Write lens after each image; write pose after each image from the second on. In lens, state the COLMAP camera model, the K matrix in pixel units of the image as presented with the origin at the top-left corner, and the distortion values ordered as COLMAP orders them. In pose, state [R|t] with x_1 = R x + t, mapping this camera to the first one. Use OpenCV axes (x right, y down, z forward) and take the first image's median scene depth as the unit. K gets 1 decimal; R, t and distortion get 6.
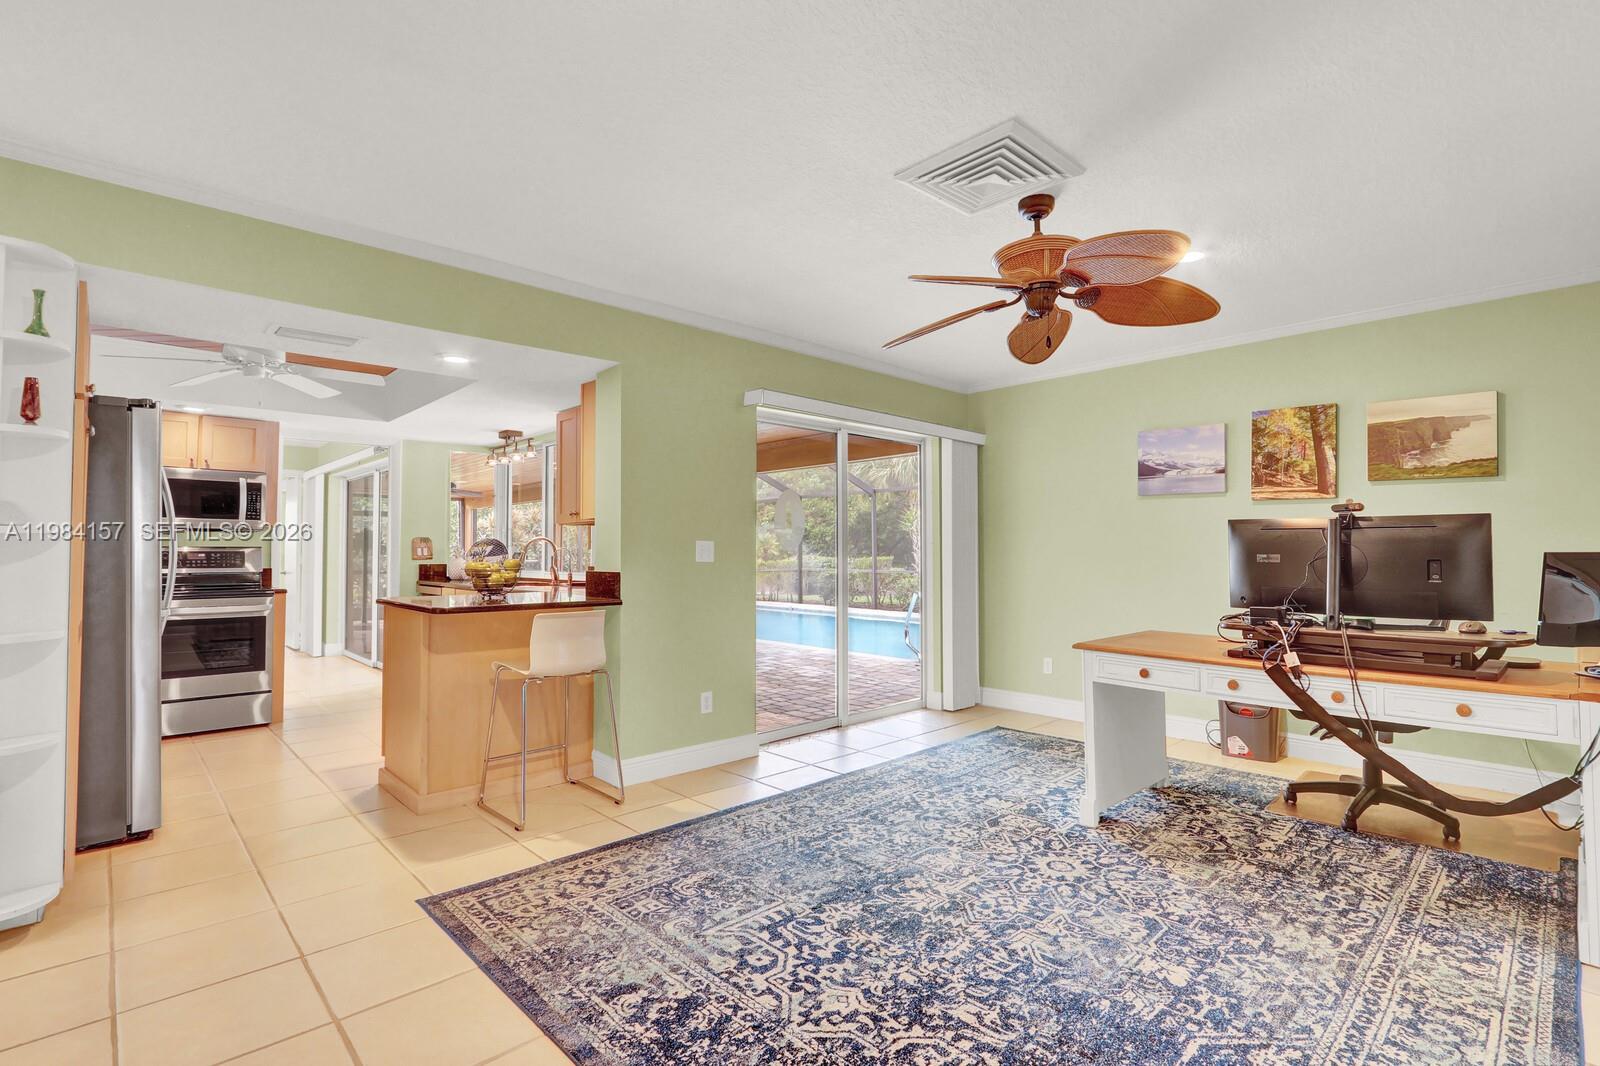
lens RADIAL K [[740.6, 0, 798.4], [0, 740.6, 536.3], [0, 0, 1]] dist [-0.013717, 0.000768]
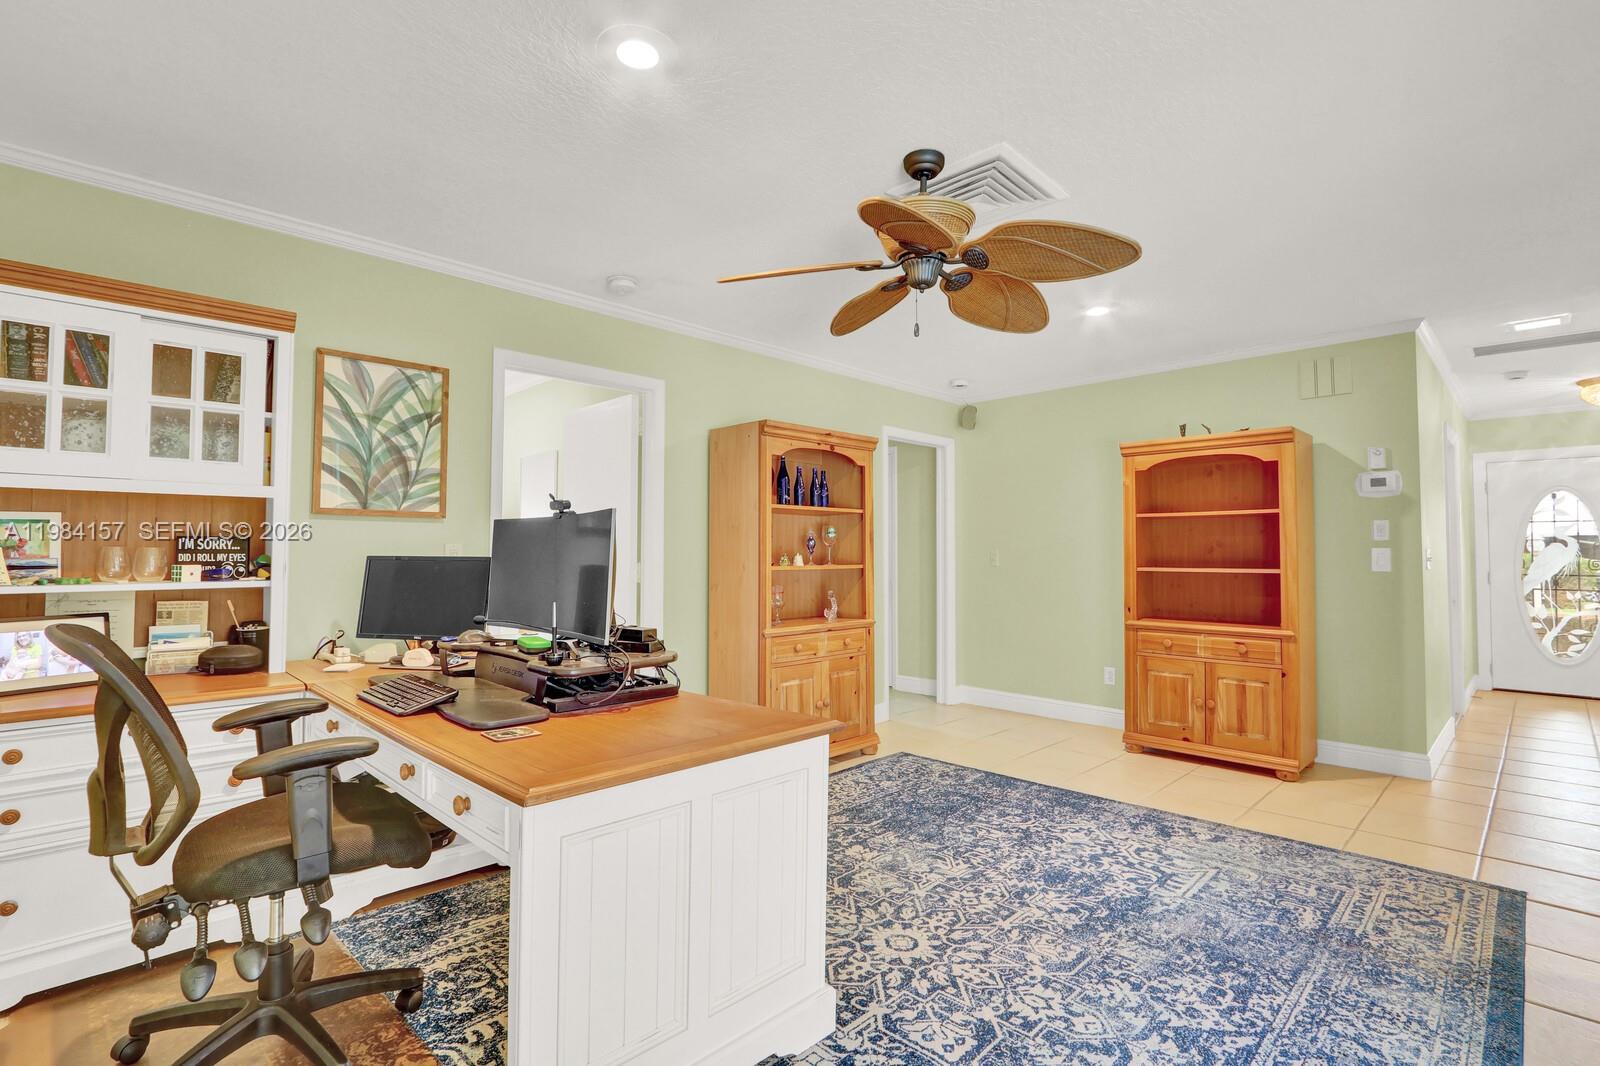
lens RADIAL K [[740.6, 0, 798.4], [0, 740.6, 536.3], [0, 0, 1]] dist [-0.013717, 0.000768]
pose [[-0.999703, -0.003256, -0.024166, 0.544386], [-0.002100, 0.998859, -0.047714, 0.039944], [0.024294, -0.047649, -0.998569, 2.033252]]
